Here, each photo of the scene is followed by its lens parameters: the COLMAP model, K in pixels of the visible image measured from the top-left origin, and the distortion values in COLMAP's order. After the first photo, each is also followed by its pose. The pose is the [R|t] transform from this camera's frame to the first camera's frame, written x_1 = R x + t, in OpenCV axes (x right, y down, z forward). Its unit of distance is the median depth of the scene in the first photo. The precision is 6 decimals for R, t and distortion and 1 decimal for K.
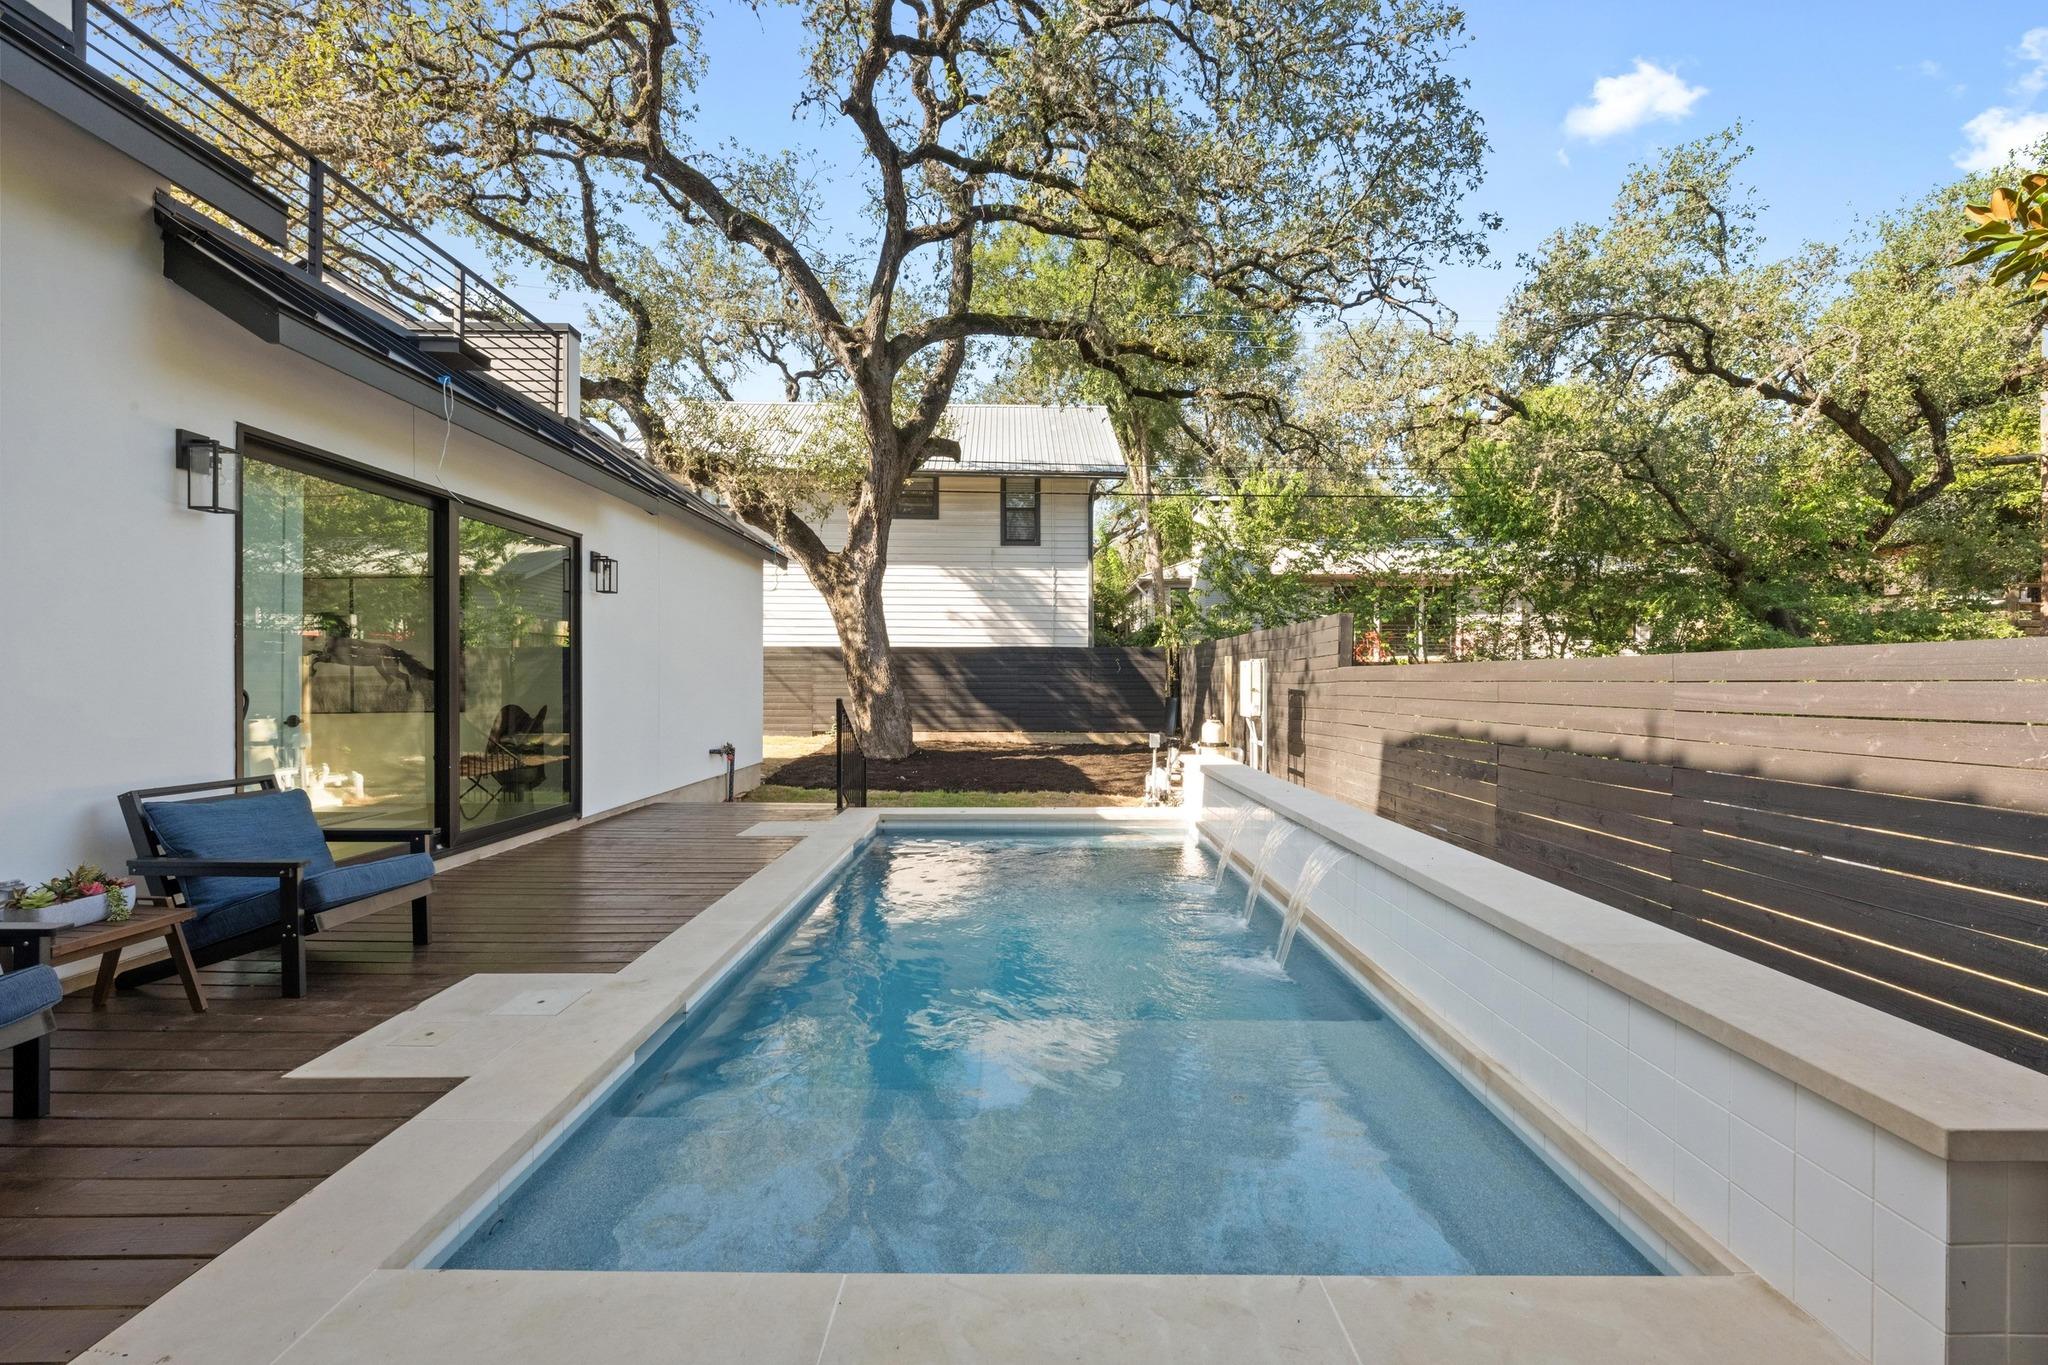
lens RADIAL K [[809.3, 0, 1026.0], [0, 809.3, 680.7], [0, 0, 1]] dist [-0.000216, -0.000044]
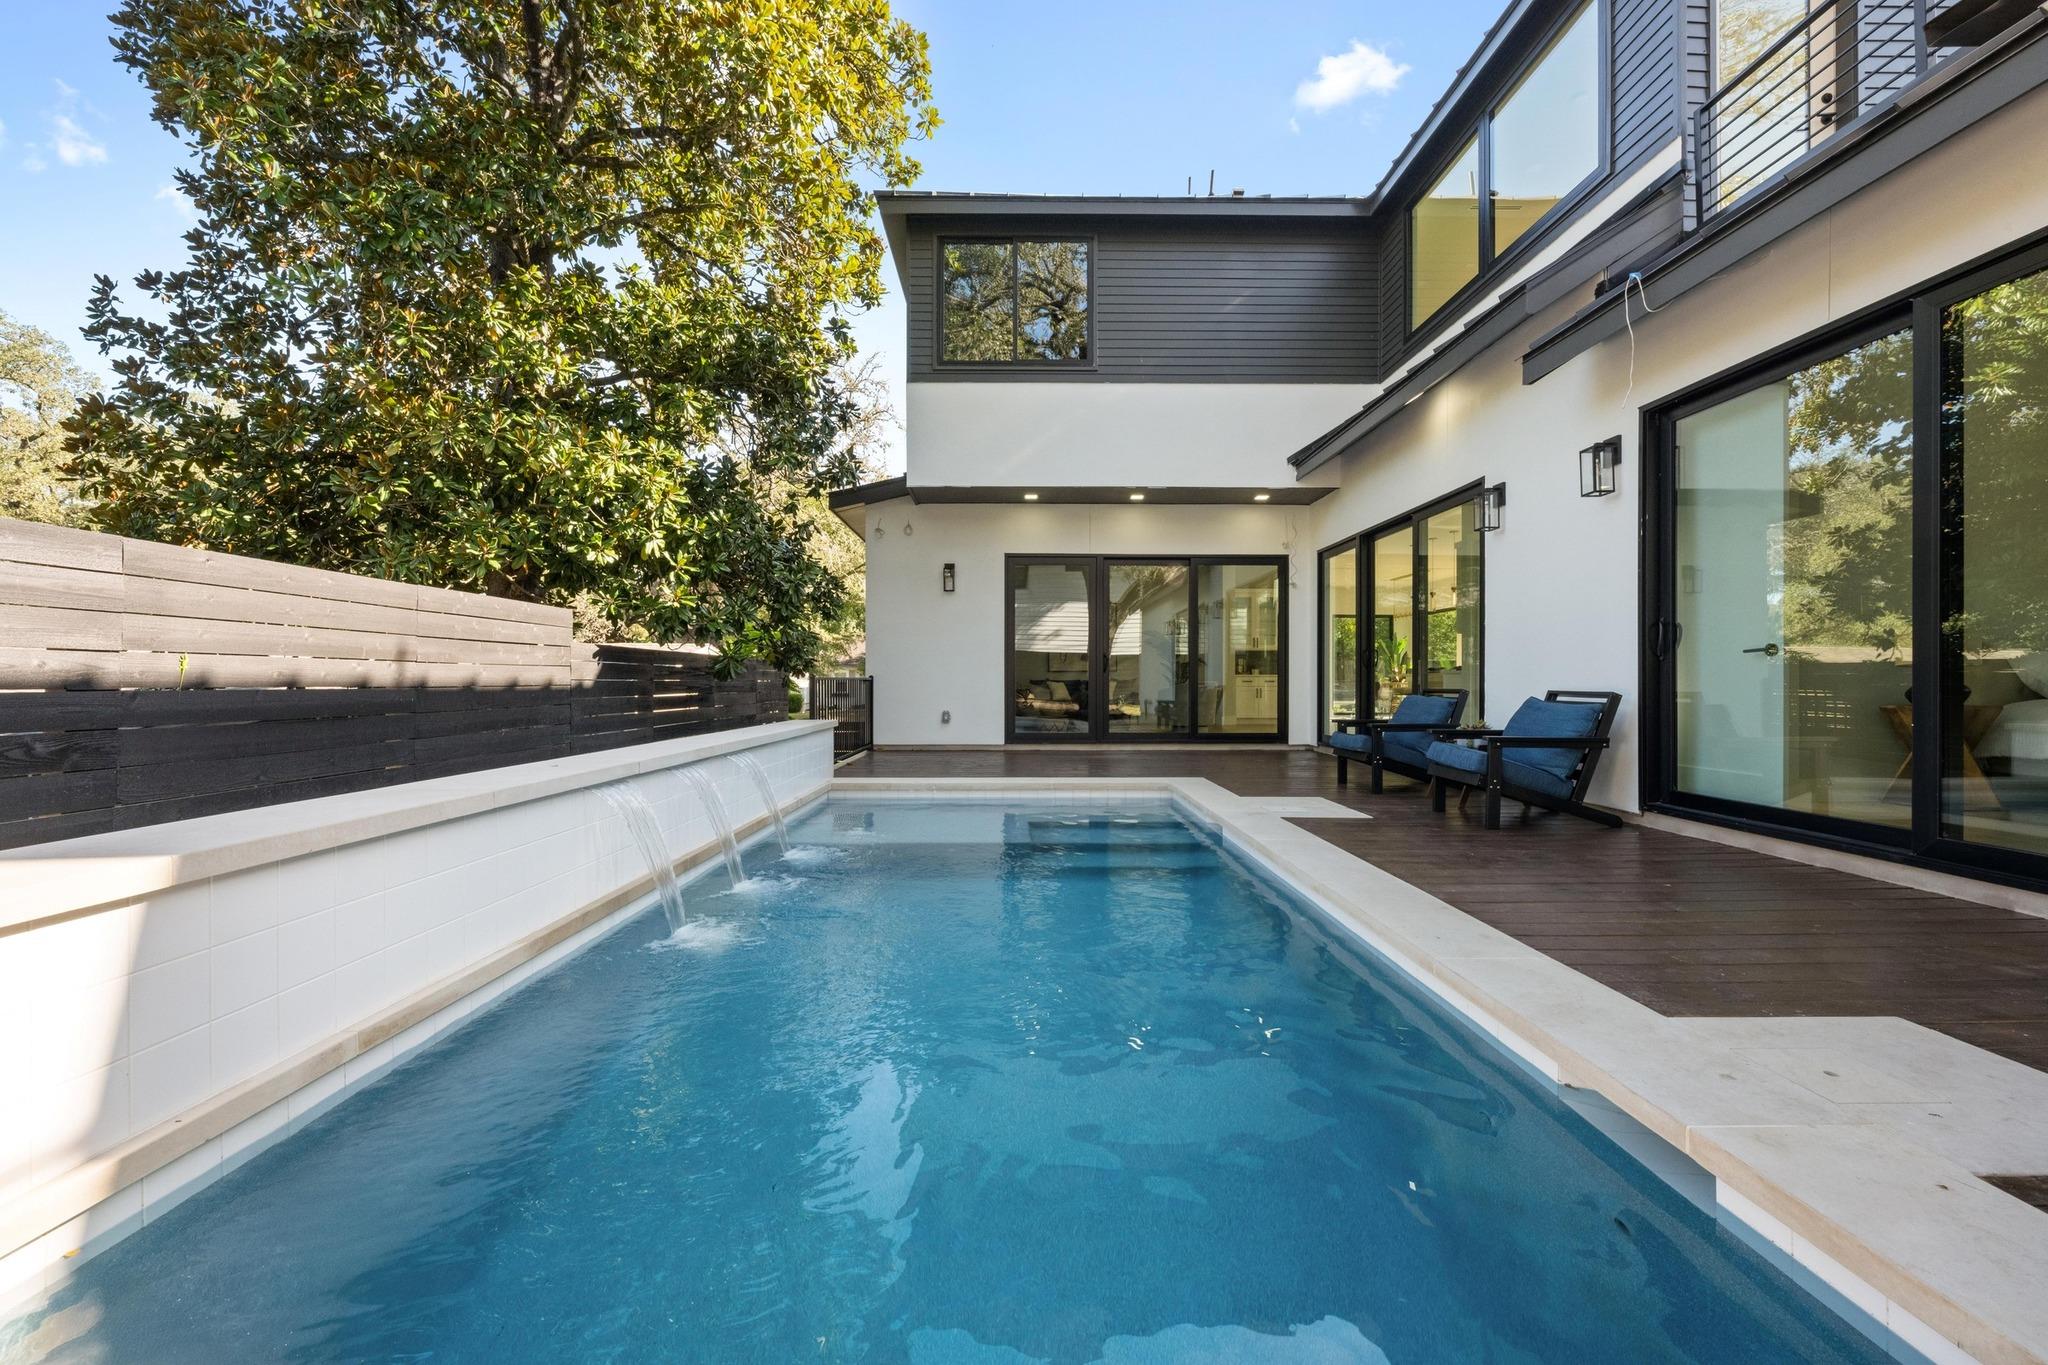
lens RADIAL K [[809.3, 0, 1026.0], [0, 809.3, 680.7], [0, 0, 1]] dist [-0.000216, -0.000044]
pose [[-0.999969, -0.002279, -0.007542, -0.006621], [-0.002271, 0.999997, -0.001115, 0.029448], [0.007545, -0.001098, -0.999971, 0.639791]]
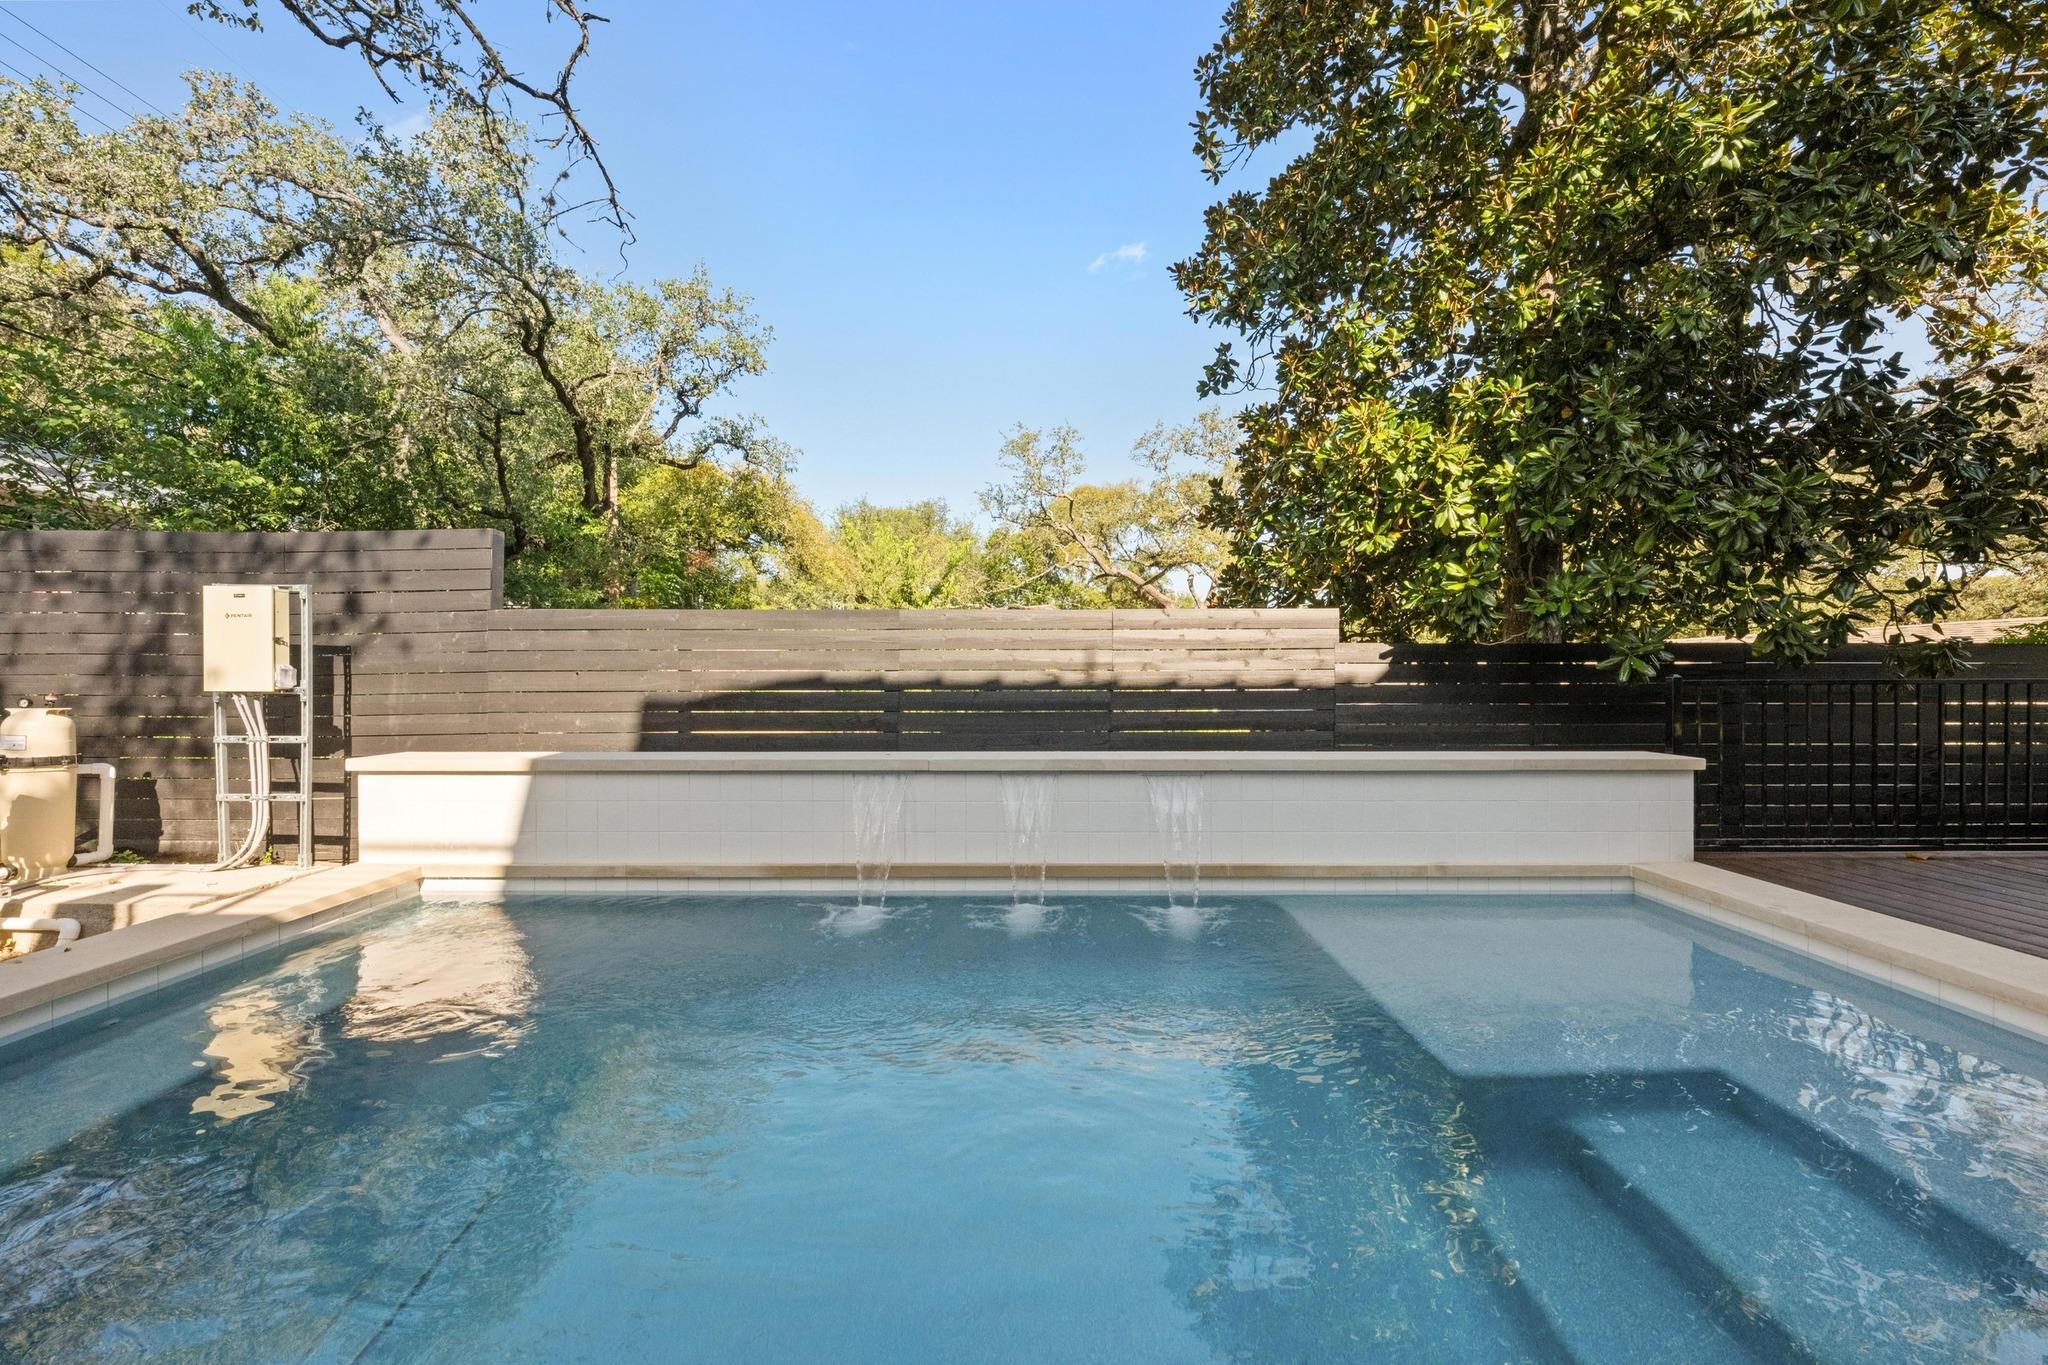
lens RADIAL K [[809.3, 0, 1026.0], [0, 809.3, 680.7], [0, 0, 1]] dist [-0.000216, -0.000044]
pose [[0.006677, -0.007220, 0.999952, -0.173732], [0.000839, 0.999974, 0.007215, 0.024627], [-0.999977, 0.000790, 0.006683, 0.343459]]
